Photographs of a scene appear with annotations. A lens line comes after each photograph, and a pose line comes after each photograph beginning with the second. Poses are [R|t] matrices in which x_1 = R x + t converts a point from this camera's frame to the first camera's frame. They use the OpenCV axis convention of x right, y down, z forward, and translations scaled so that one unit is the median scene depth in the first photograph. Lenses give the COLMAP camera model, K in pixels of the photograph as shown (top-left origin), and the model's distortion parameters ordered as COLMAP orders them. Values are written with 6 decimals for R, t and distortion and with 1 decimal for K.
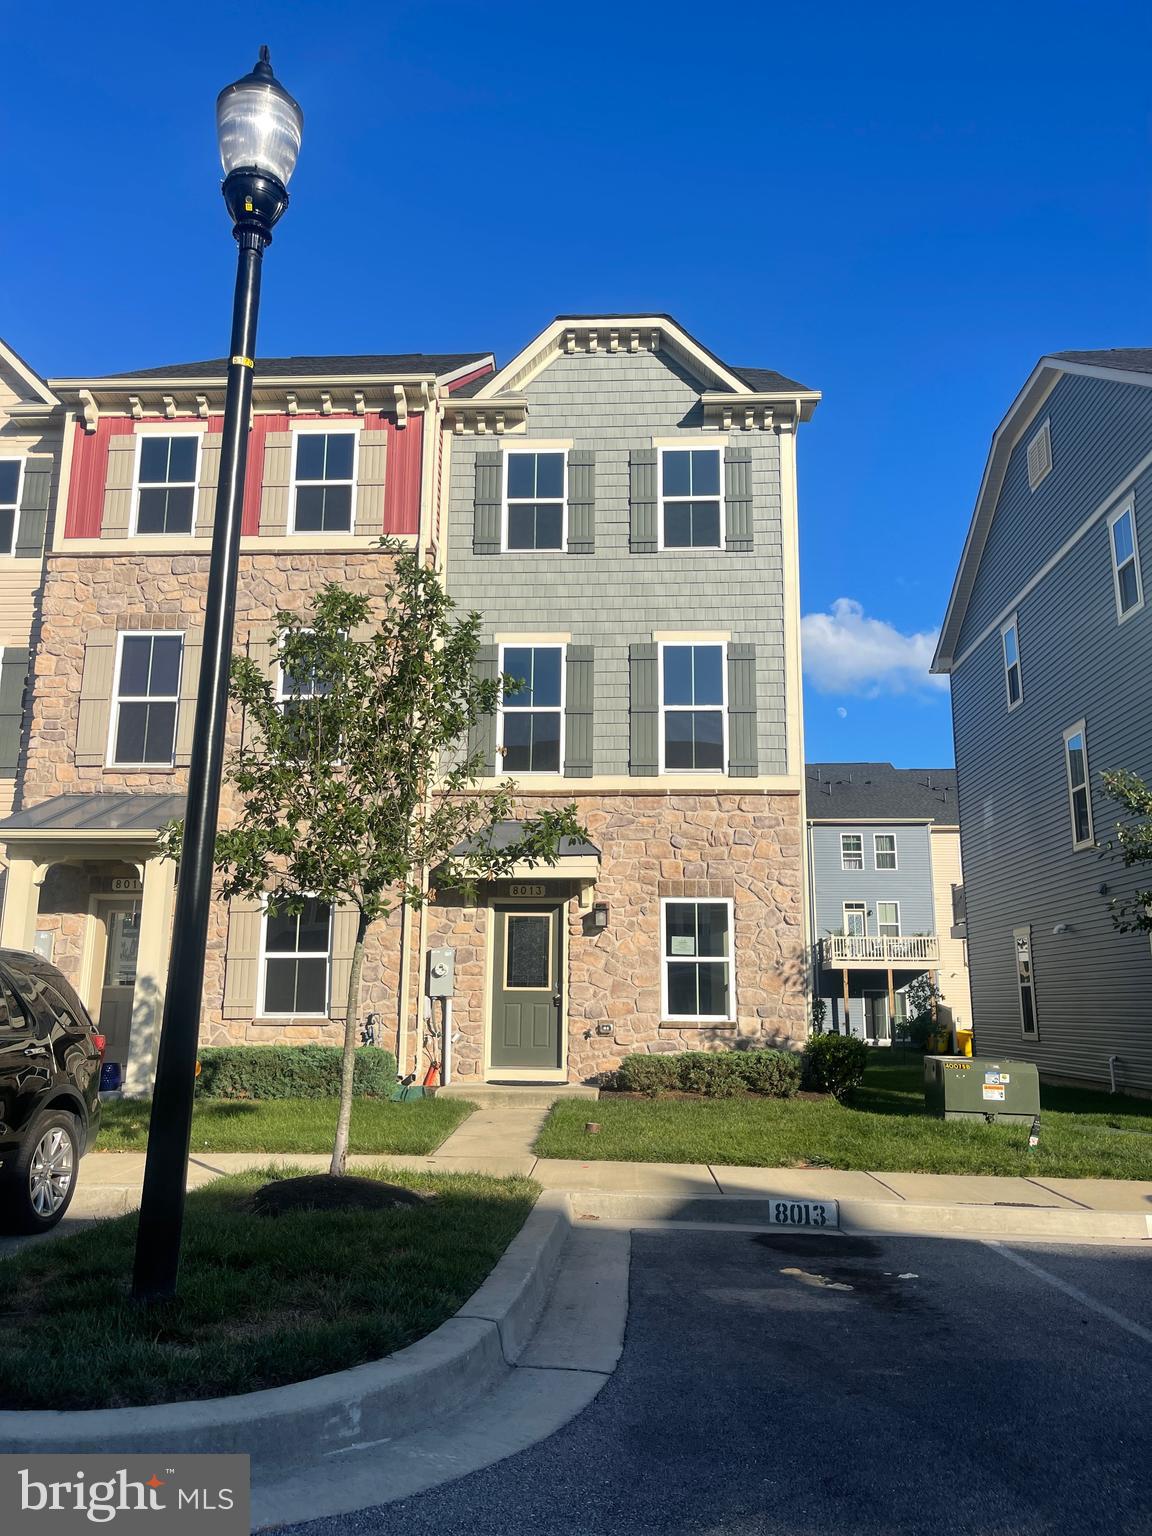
lens RADIAL K [[1164.8, 0, 576.0], [0, 1164.8, 768.0], [0, 0, 1]] dist [0.008382, 0.004278]
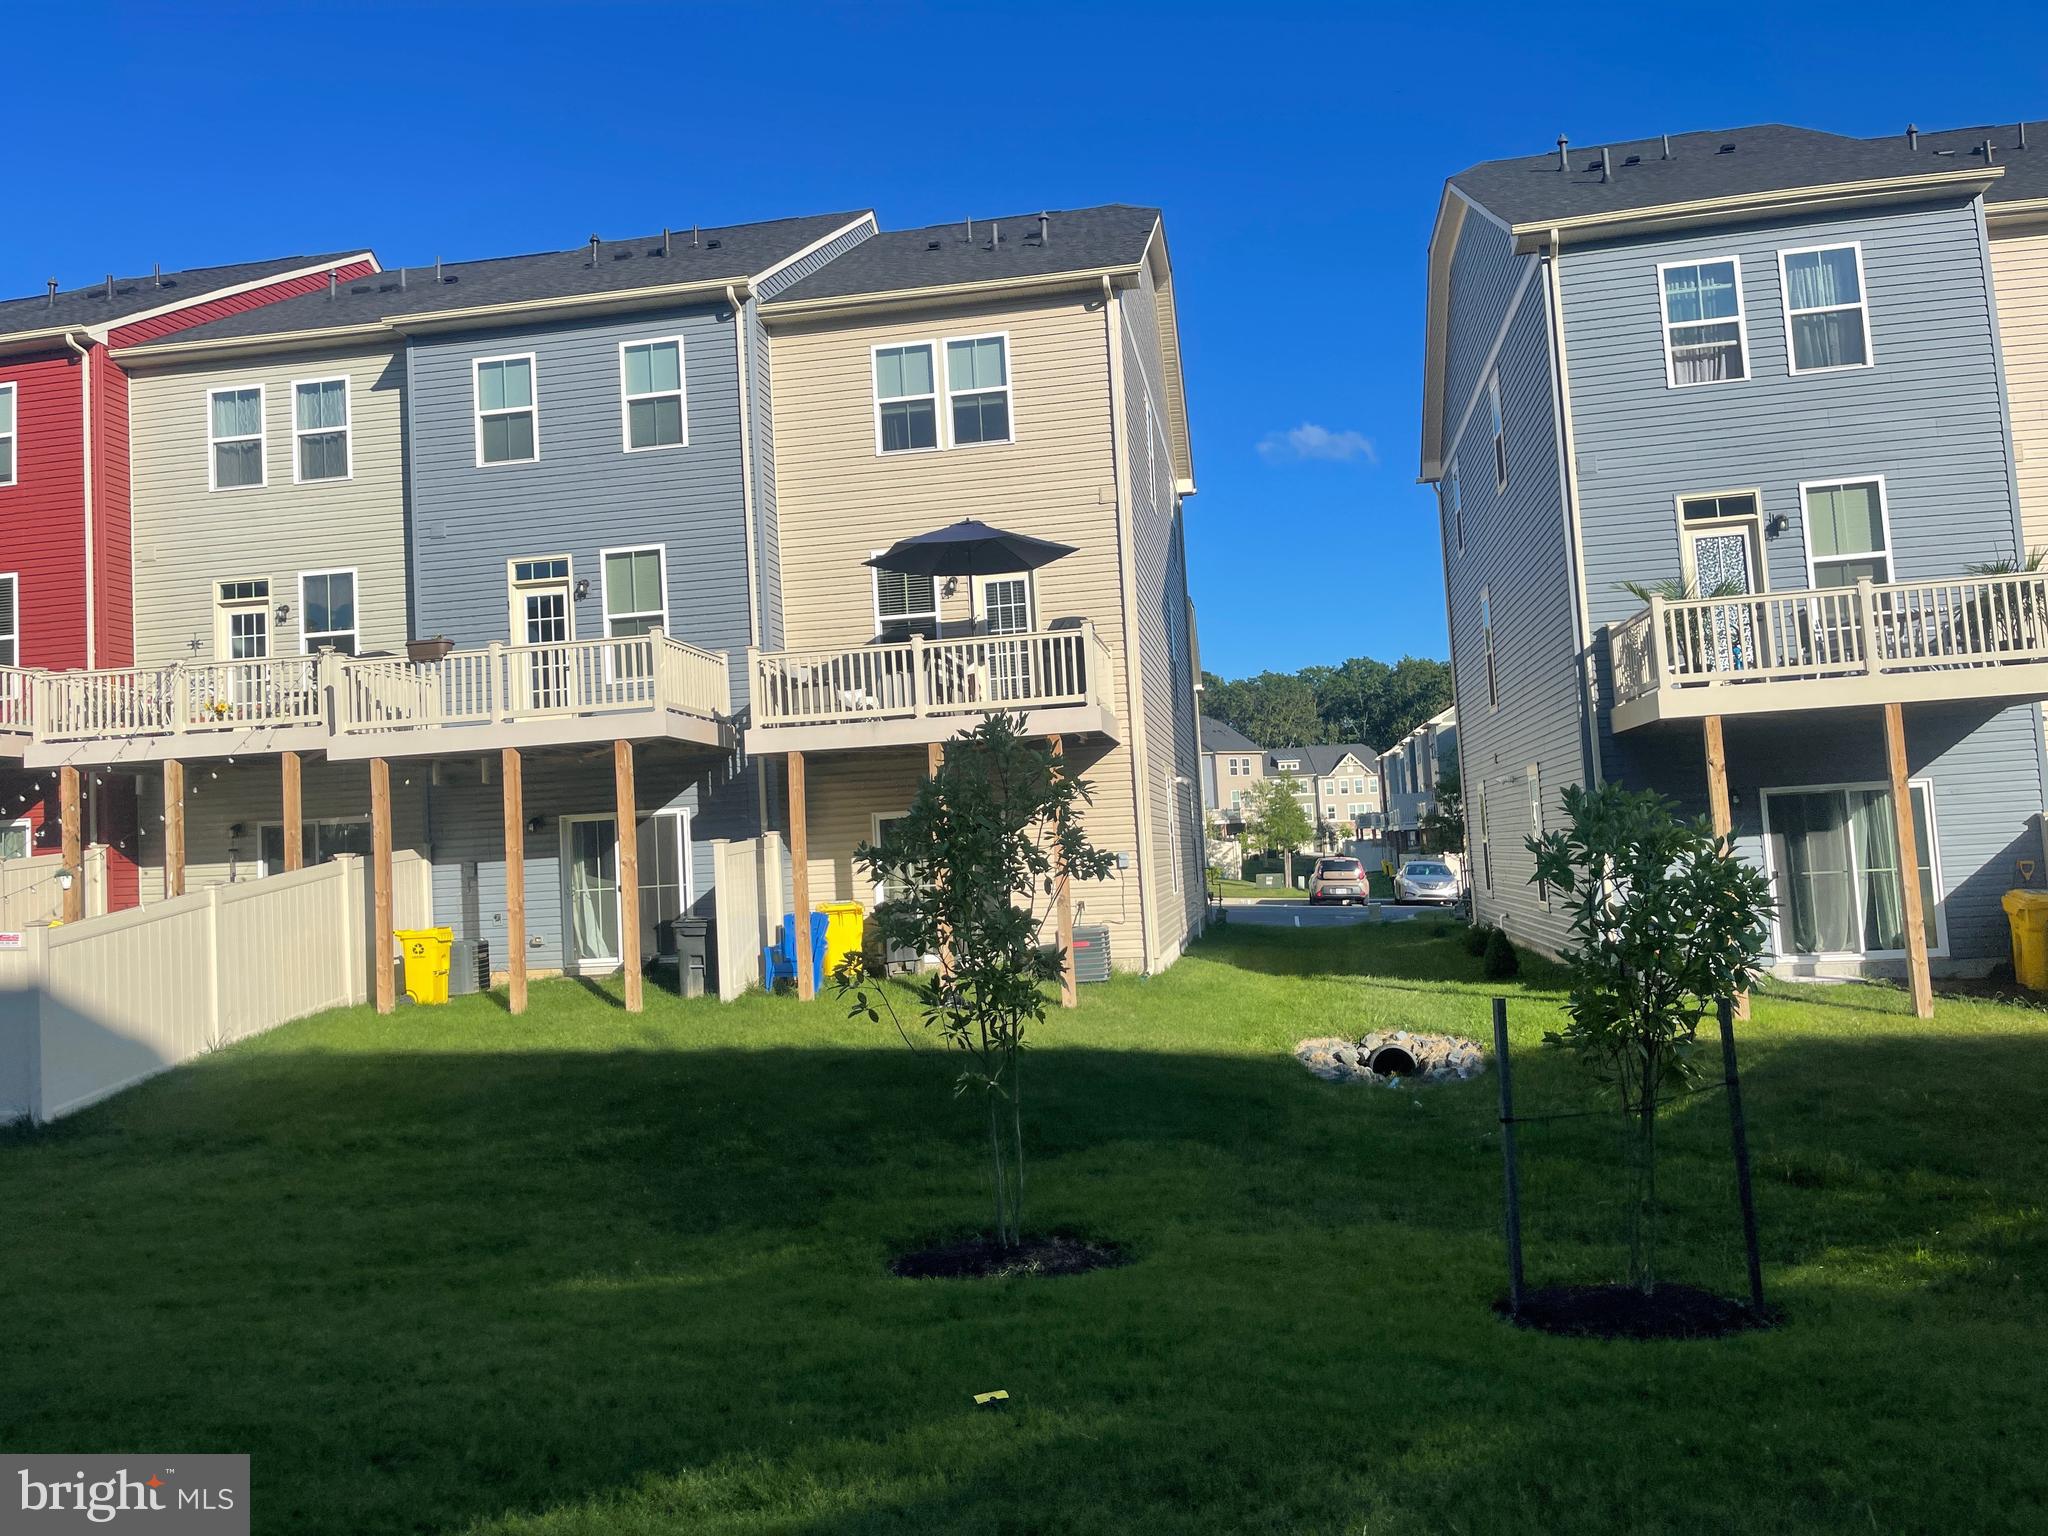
lens RADIAL K [[1553.0, 0, 1024.0], [0, 1553.0, 768.0], [0, 0, 1]] dist [0.008382, 0.004278]
pose [[0.991770, -0.069266, -0.107676, 0.105643], [0.083614, 0.987309, 0.135019, 0.115565], [0.096958, -0.142911, 0.984975, 0.595669]]
